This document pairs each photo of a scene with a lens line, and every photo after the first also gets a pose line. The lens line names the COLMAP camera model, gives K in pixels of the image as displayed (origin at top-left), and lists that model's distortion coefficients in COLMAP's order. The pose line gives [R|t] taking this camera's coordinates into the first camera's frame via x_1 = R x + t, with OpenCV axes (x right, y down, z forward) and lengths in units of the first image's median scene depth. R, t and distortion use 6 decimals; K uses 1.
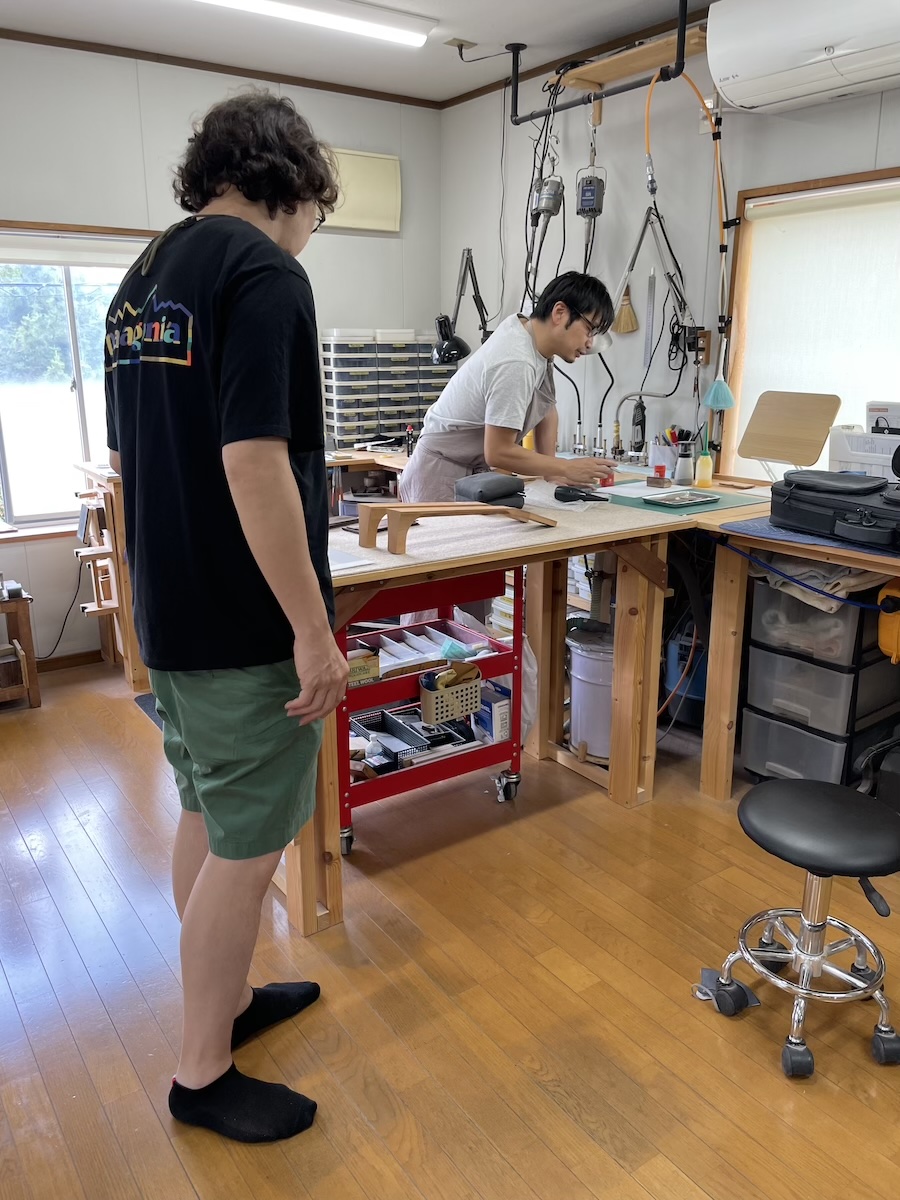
lens RADIAL K [[914.1, 0, 453.6], [0, 914.1, 596.6], [0, 0, 1]] dist [0.067124, -0.088449]
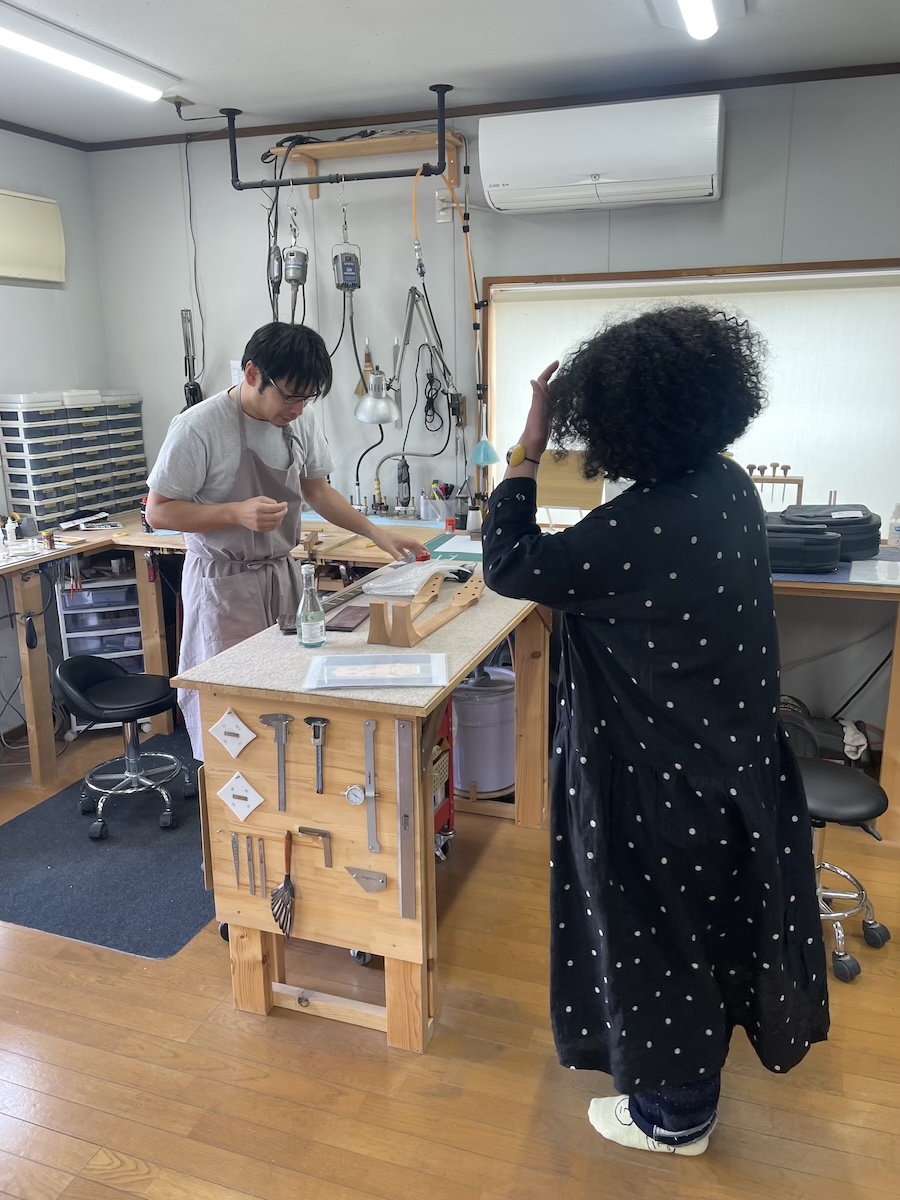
lens RADIAL K [[911.0, 0, 465.1], [0, 911.0, 594.6], [0, 0, 1]] dist [0.085360, -0.114778]
pose [[0.812413, -0.152963, 0.562661, -0.374516], [0.164924, 0.985854, 0.029881, -0.079496], [-0.559272, 0.068520, 0.826148, 0.087172]]
